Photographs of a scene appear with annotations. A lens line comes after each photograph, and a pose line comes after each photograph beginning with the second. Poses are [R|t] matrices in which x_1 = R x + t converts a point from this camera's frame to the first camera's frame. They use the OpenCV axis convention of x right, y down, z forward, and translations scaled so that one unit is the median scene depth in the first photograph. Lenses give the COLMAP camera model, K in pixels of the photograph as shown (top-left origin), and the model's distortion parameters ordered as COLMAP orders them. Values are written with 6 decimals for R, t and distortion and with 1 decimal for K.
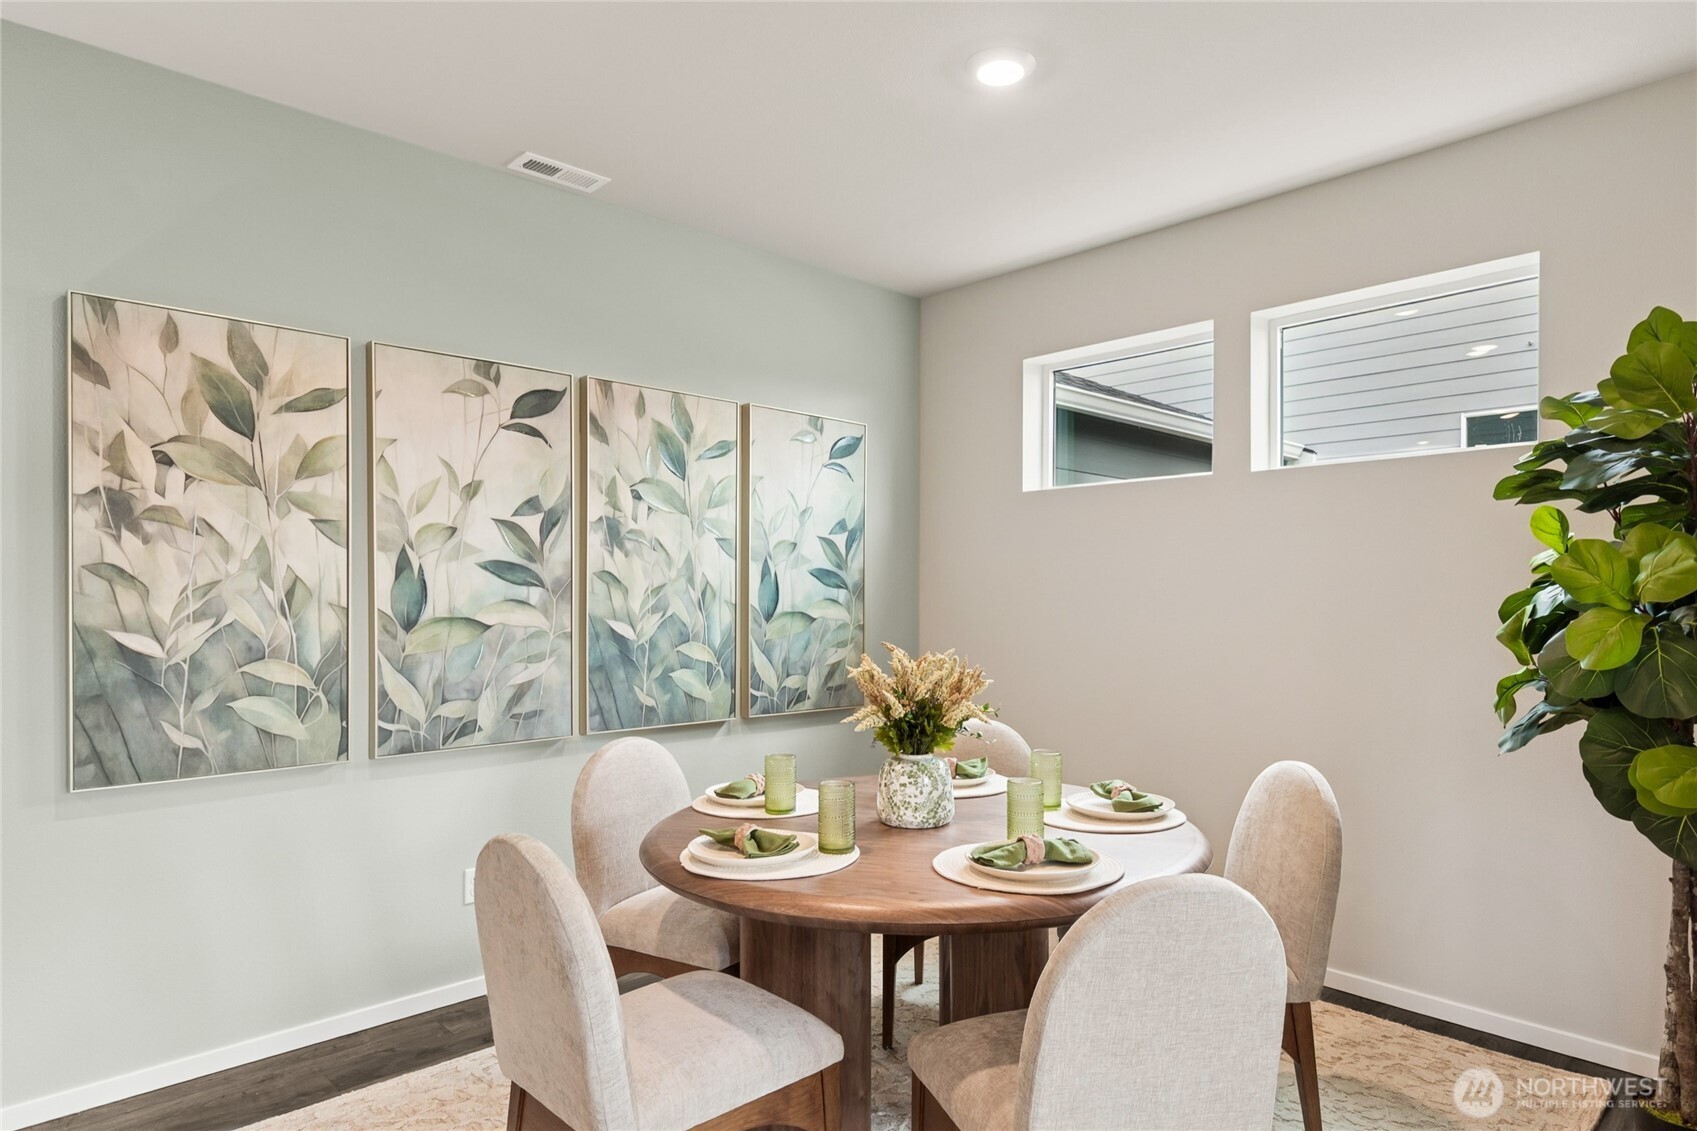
lens RADIAL K [[956.4, 0, 844.9], [0, 956.4, 598.9], [0, 0, 1]] dist [-0.000676, 0.000311]
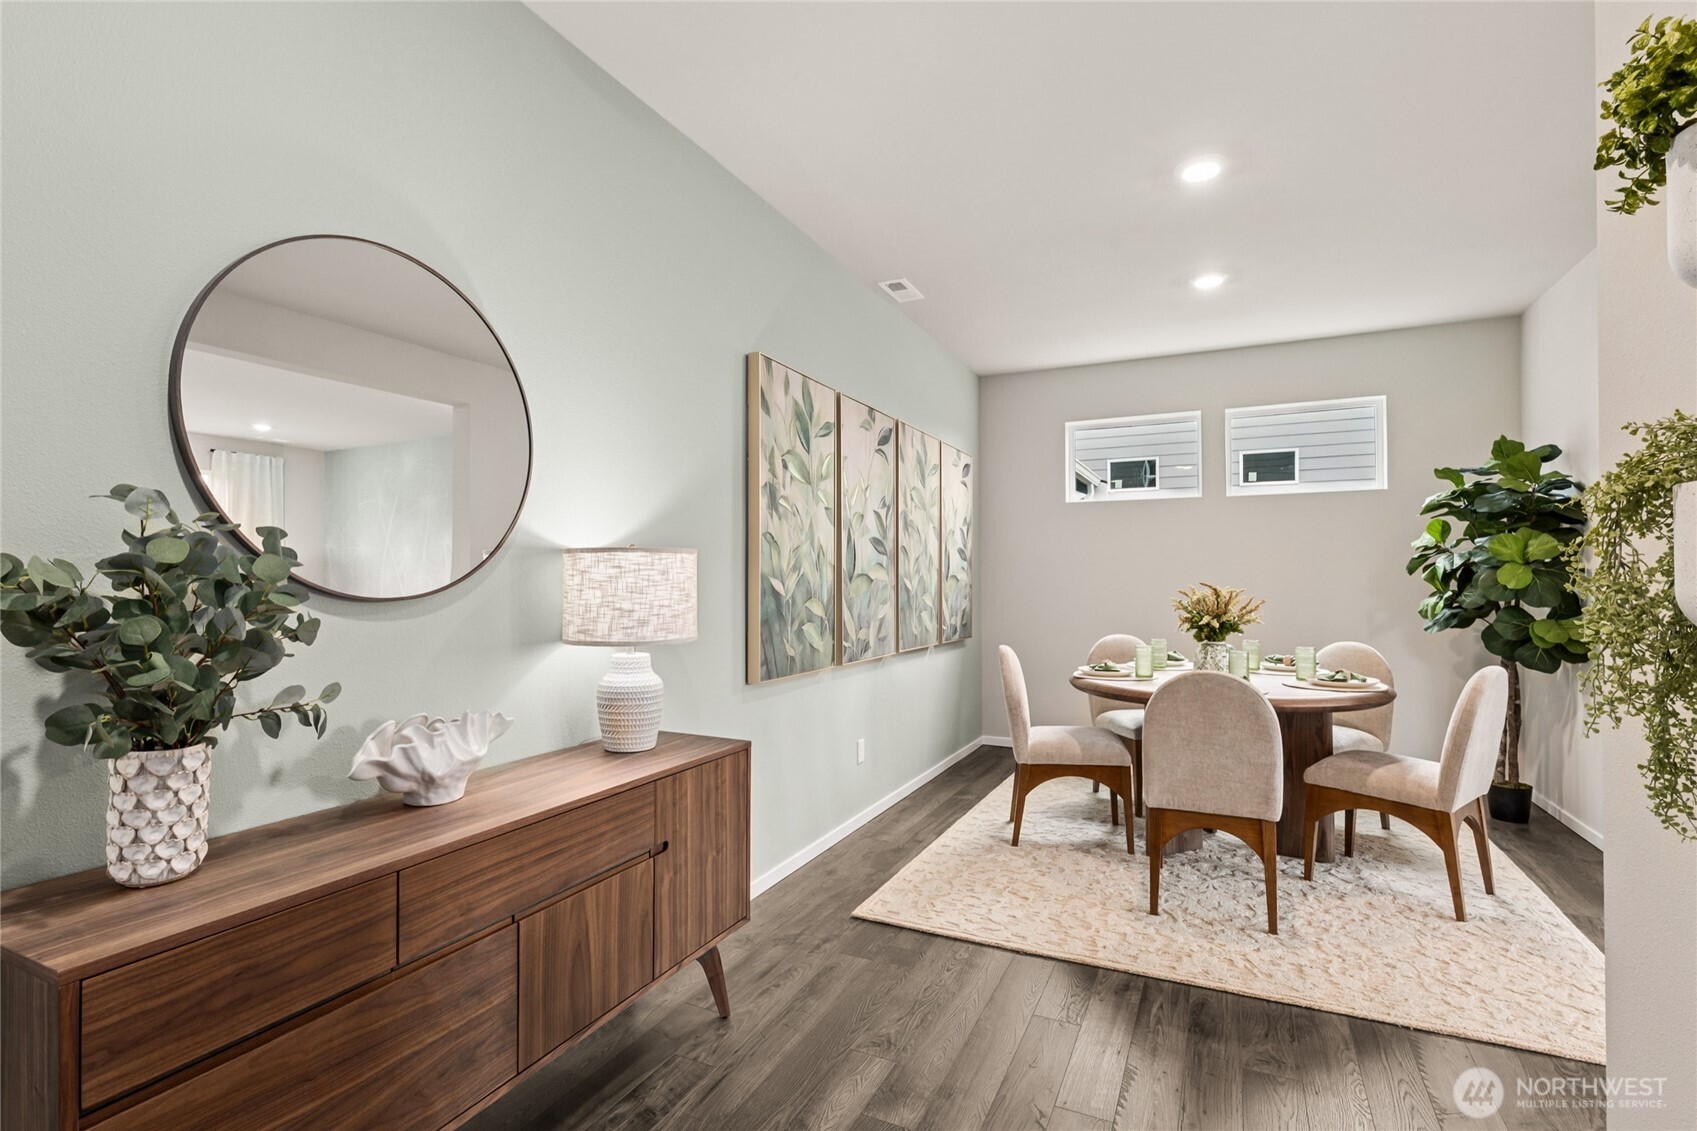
lens RADIAL K [[778.5, 0, 851.8], [0, 778.5, 569.4], [0, 0, 1]] dist [0.006579, -0.003182]
pose [[0.938889, 0.004520, 0.344191, -1.001967], [0.002941, 0.999772, -0.021153, 0.044572], [-0.344208, 0.020873, 0.938661, -0.188420]]
